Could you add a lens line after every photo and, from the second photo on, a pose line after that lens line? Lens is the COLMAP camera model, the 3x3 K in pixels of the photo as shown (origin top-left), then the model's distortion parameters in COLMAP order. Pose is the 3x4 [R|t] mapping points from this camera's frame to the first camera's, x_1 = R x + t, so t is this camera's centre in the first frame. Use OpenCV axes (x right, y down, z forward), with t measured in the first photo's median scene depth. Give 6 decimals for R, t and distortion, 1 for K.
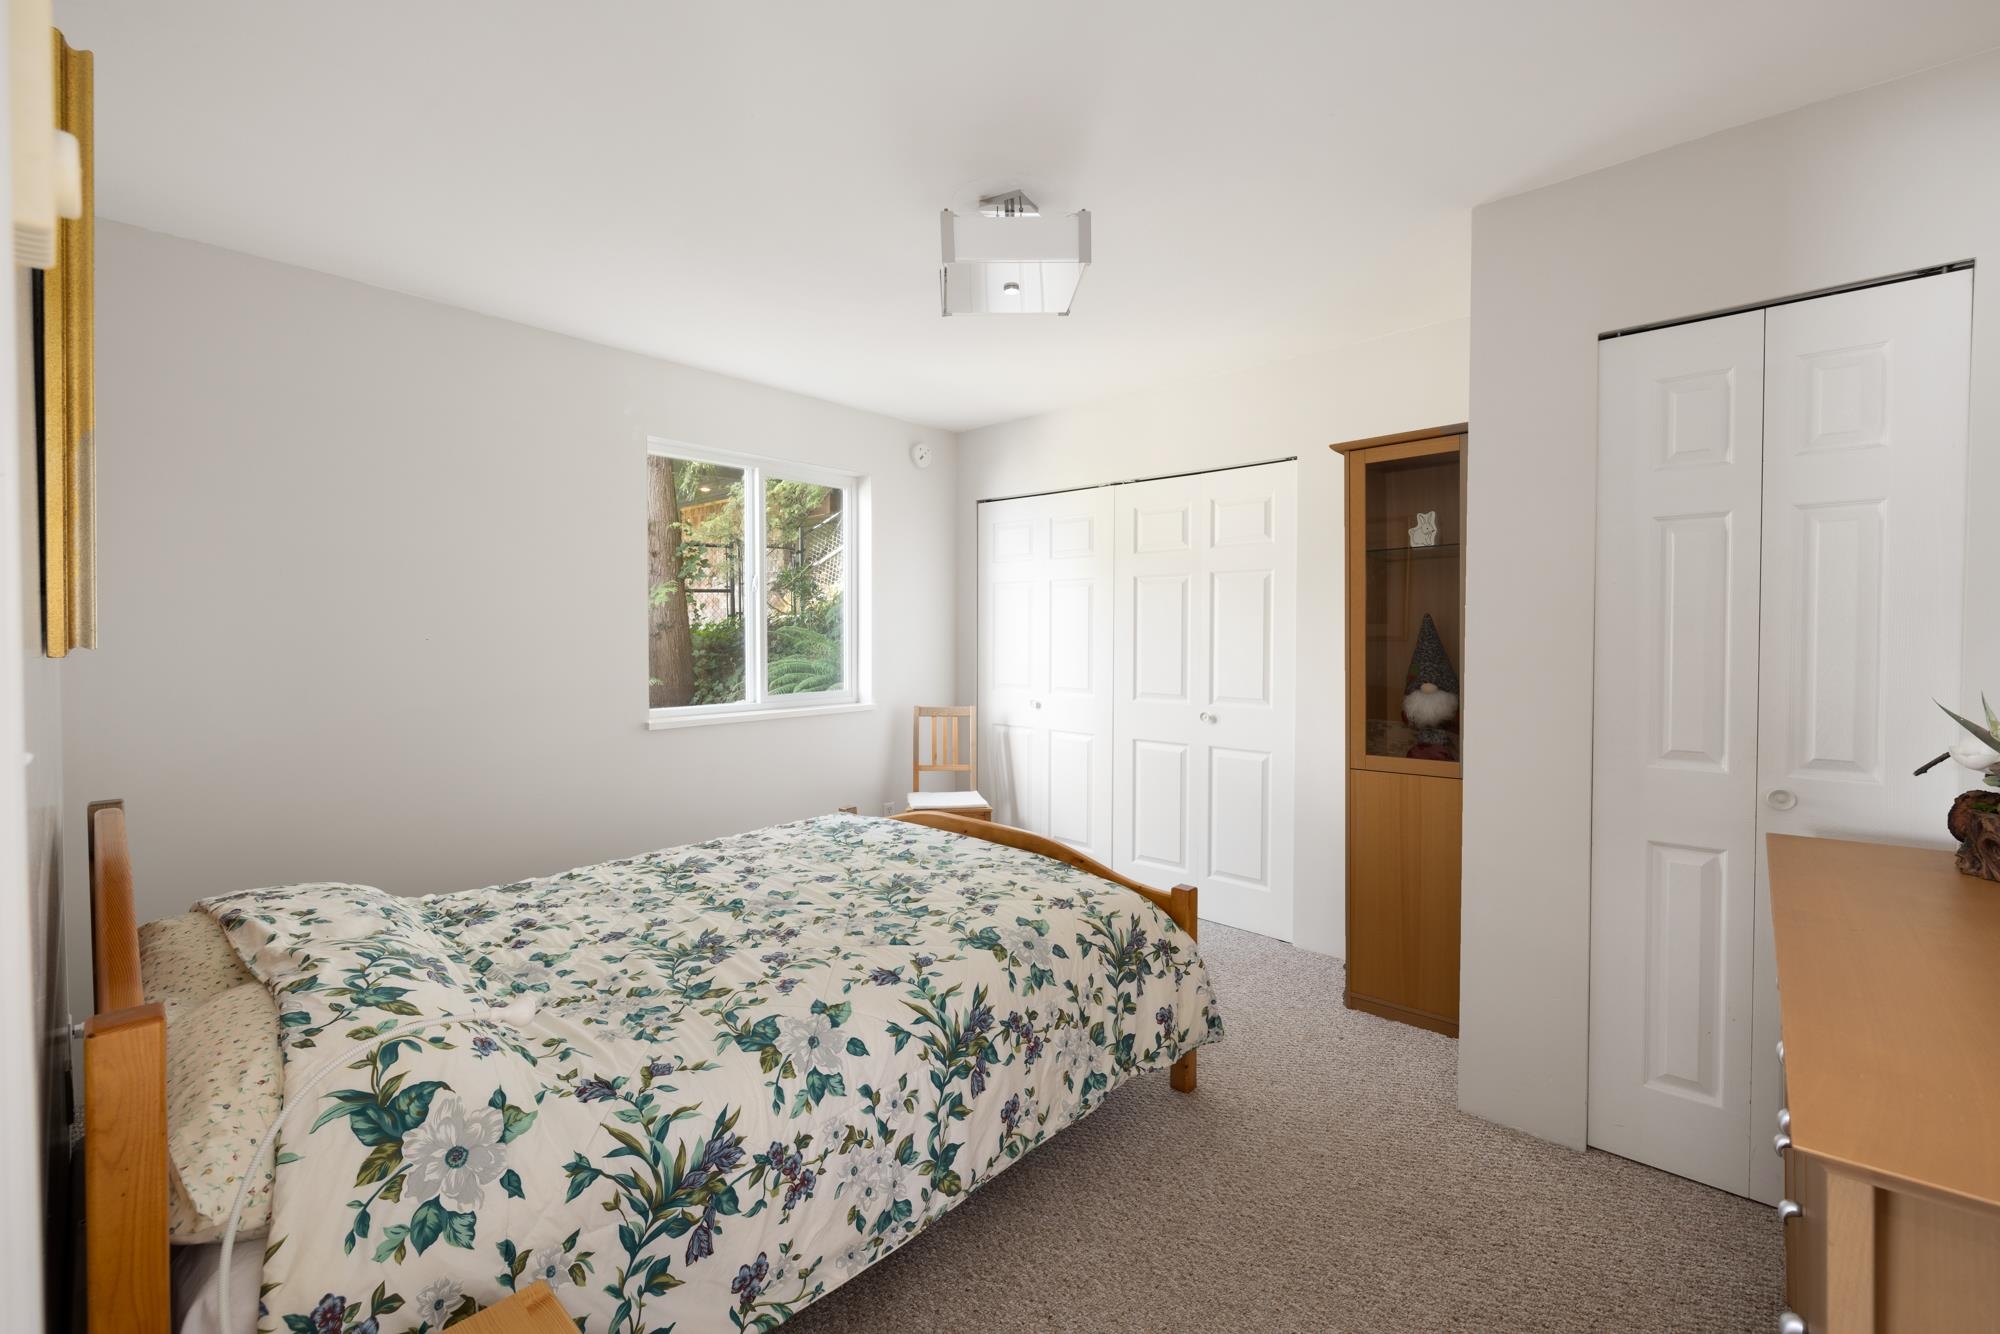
lens RADIAL K [[836.1, 0, 1001.6], [0, 836.1, 642.0], [0, 0, 1]] dist [-0.000308, -0.000056]
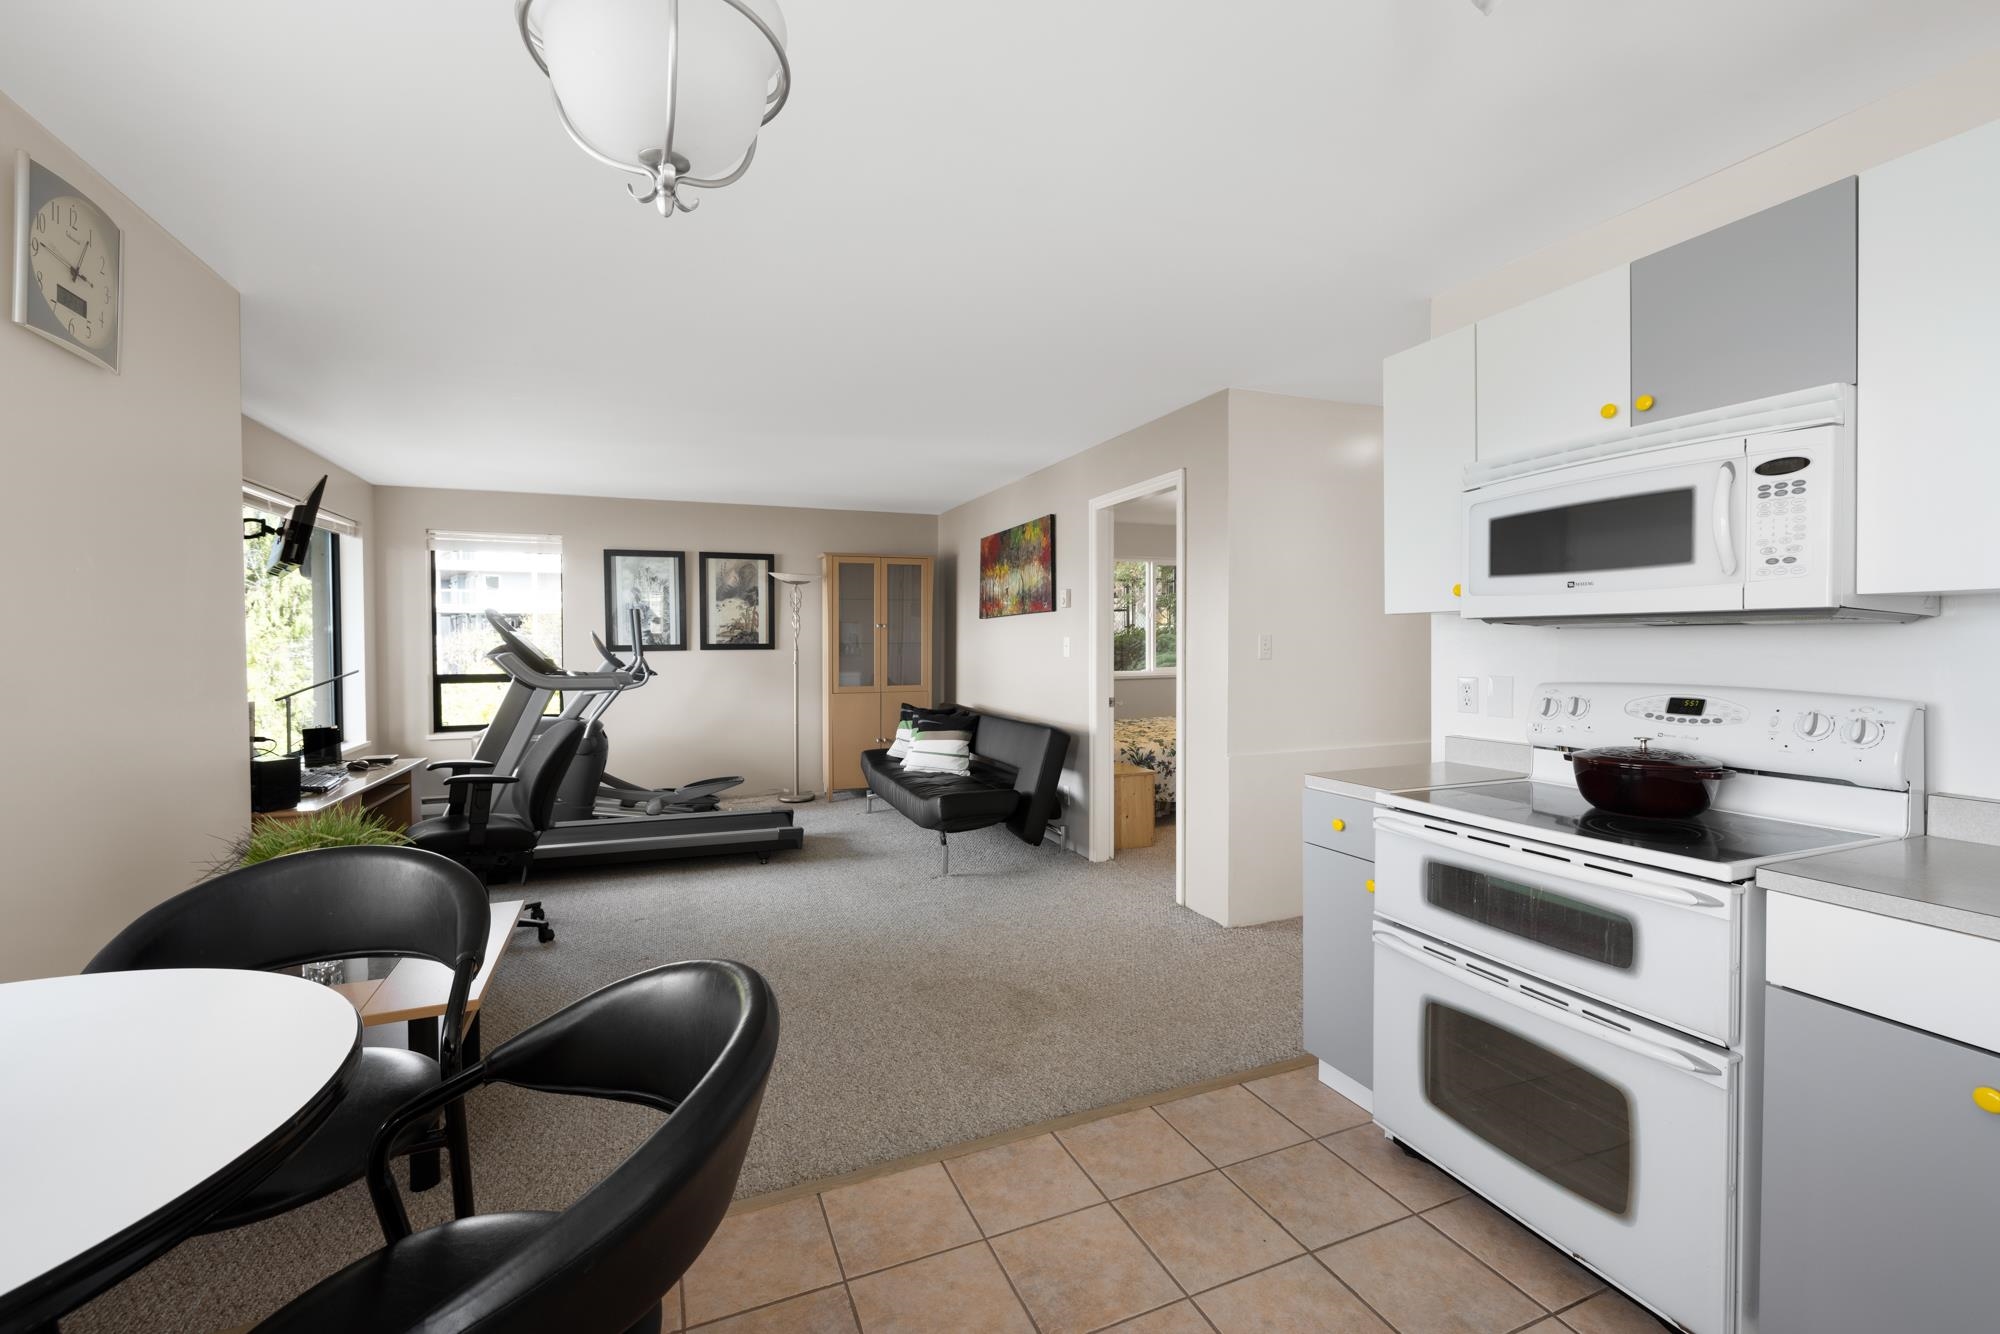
lens RADIAL K [[836.1, 0, 1001.6], [0, 836.1, 642.0], [0, 0, 1]] dist [-0.000308, -0.000056]
pose [[0.903536, -0.001933, -0.428507, 0.304165], [-0.000250, 0.999987, -0.005036, 0.008477], [0.428511, 0.004657, 0.903524, -1.198208]]
